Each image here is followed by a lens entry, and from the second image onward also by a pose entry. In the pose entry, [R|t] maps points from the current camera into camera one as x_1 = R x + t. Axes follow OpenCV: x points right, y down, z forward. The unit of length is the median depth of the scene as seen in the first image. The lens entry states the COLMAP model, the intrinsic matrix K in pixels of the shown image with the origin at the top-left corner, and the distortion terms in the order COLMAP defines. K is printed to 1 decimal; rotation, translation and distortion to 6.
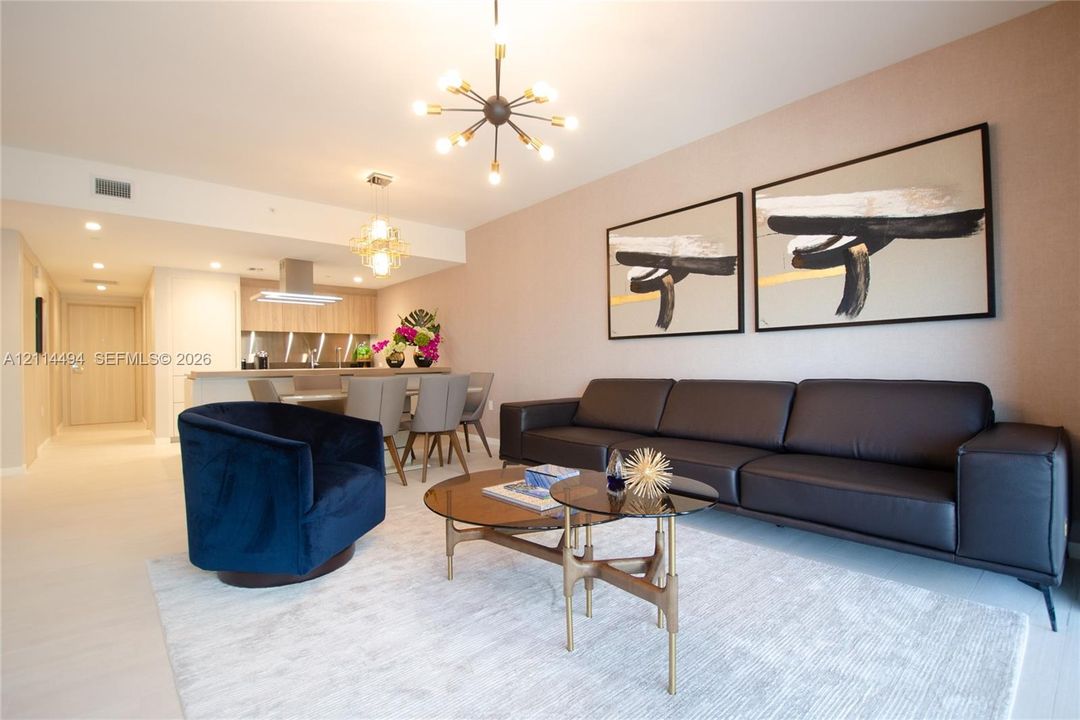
lens RADIAL K [[486.9, 0, 540.0], [0, 486.9, 360.0], [0, 0, 1]] dist [0.017591, -0.022807]
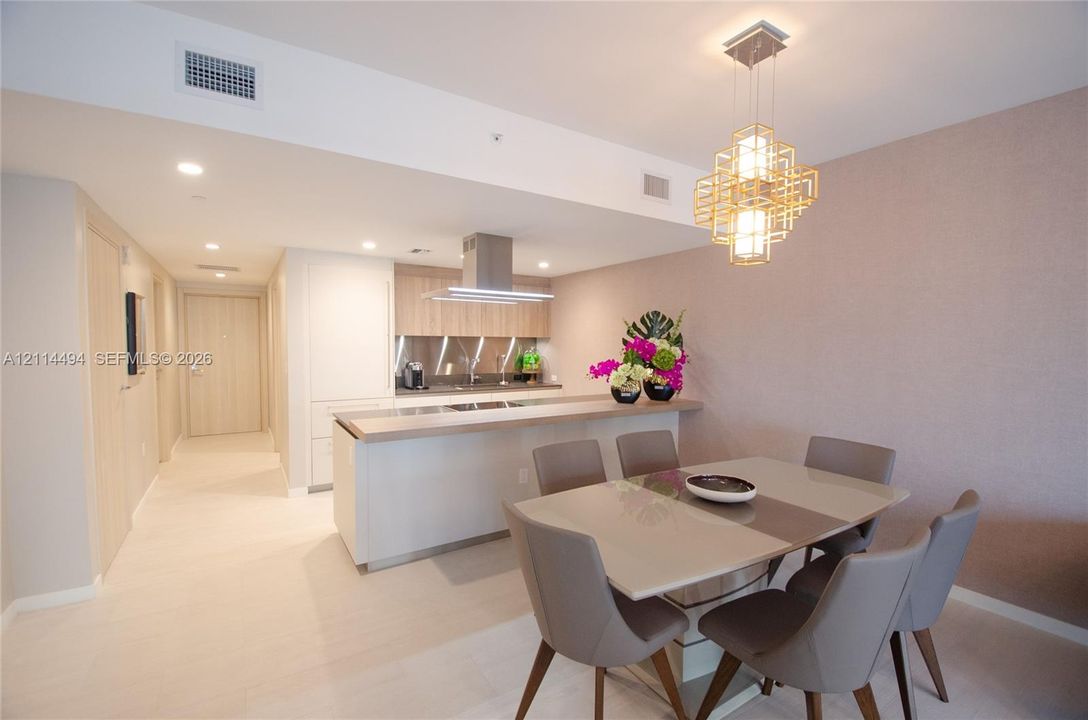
lens RADIAL K [[468.8, 0, 544.8], [0, 468.8, 361.0], [0, 0, 1]] dist [0.017965, -0.023823]
pose [[0.989399, 0.026685, -0.142748, -0.302405], [-0.019968, 0.998634, 0.048285, -0.064951], [0.143841, -0.044923, 0.988581, 0.356012]]
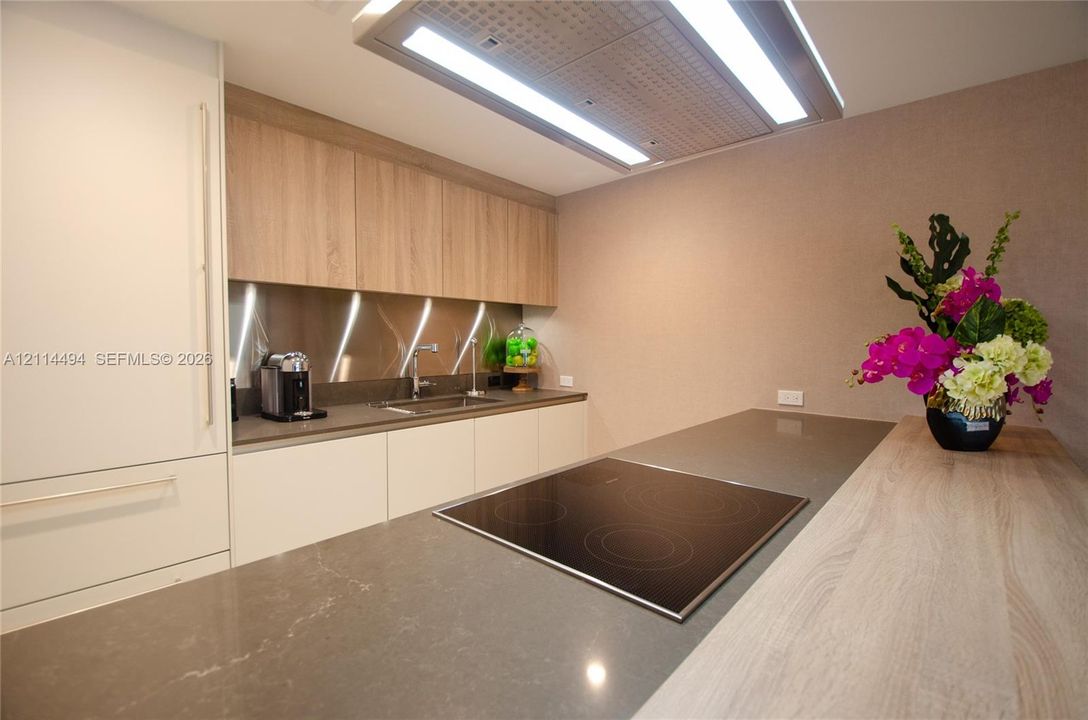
lens RADIAL K [[468.8, 0, 544.8], [0, 468.8, 361.0], [0, 0, 1]] dist [0.017965, -0.023823]
pose [[0.992288, 0.010696, 0.123493, -0.499965], [-0.016583, 0.998769, 0.046742, -0.031637], [-0.122841, -0.048429, 0.991244, 0.772206]]
